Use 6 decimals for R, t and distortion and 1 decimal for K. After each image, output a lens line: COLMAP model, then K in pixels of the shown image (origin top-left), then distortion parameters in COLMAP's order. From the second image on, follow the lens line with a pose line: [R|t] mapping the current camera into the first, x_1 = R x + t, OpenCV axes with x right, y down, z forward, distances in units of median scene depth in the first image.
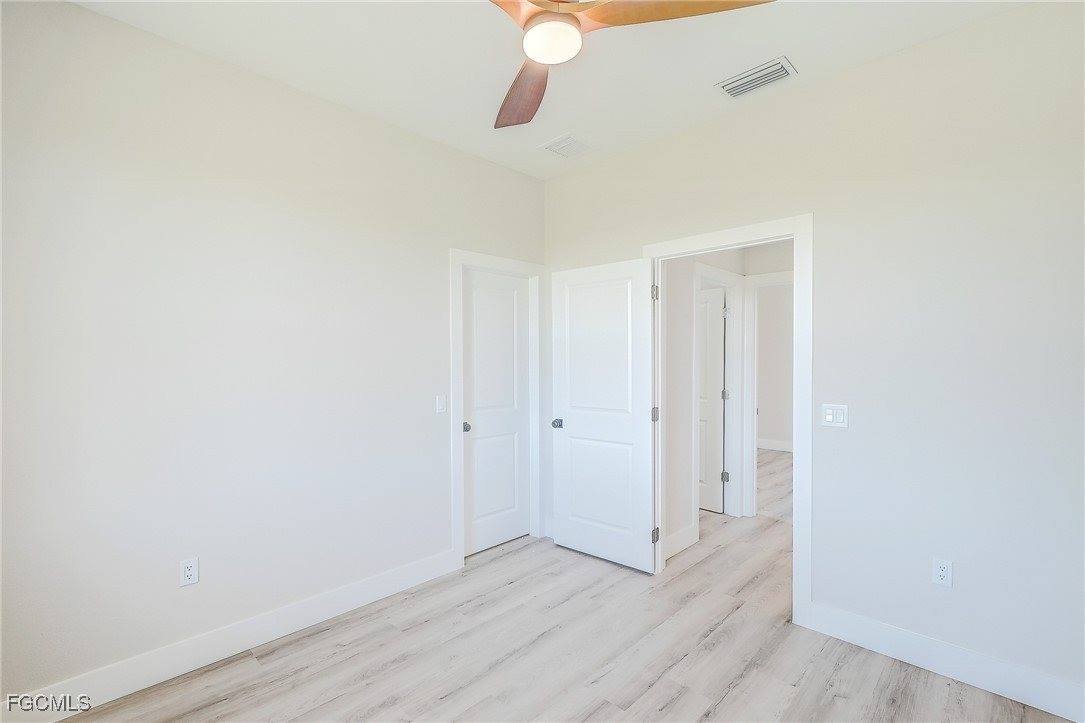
lens RADIAL K [[480.6, 0, 540.4], [0, 480.6, 360.0], [0, 0, 1]] dist [-0.002518, -0.000693]
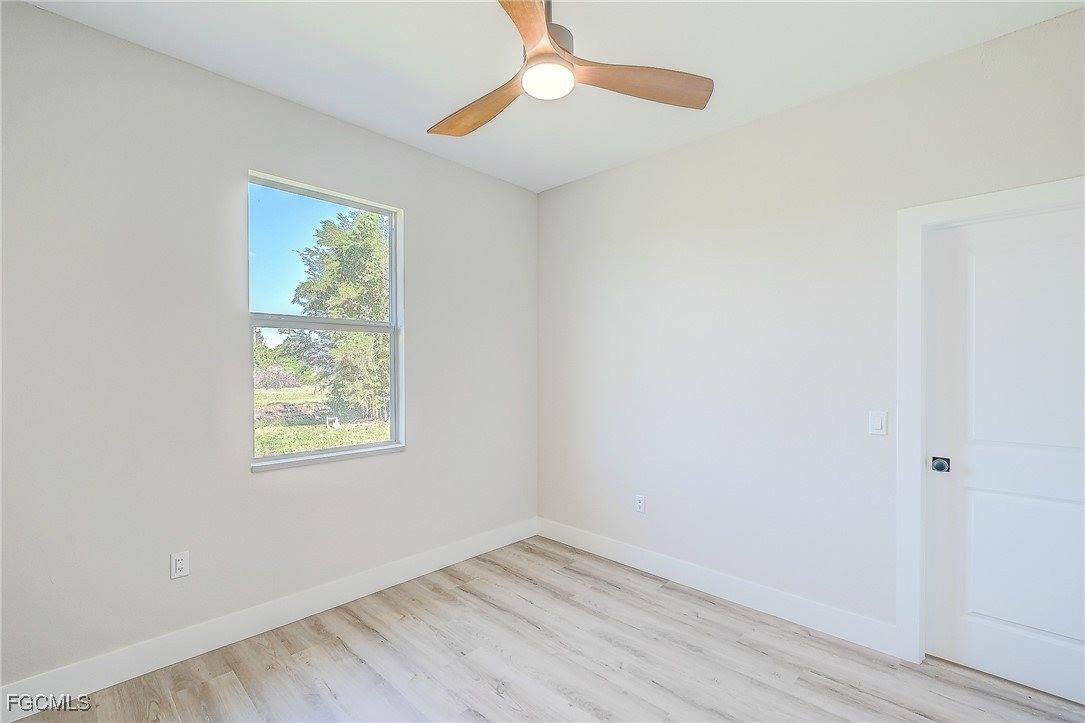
lens RADIAL K [[480.6, 0, 540.3], [0, 480.6, 364.0], [0, 0, 1]] dist [-0.002518, -0.000693]
pose [[0.008330, 0.000556, -0.999965, 0.695997], [-0.003326, 0.999994, 0.000529, 0.002468], [0.999960, 0.003322, 0.008332, 0.602902]]
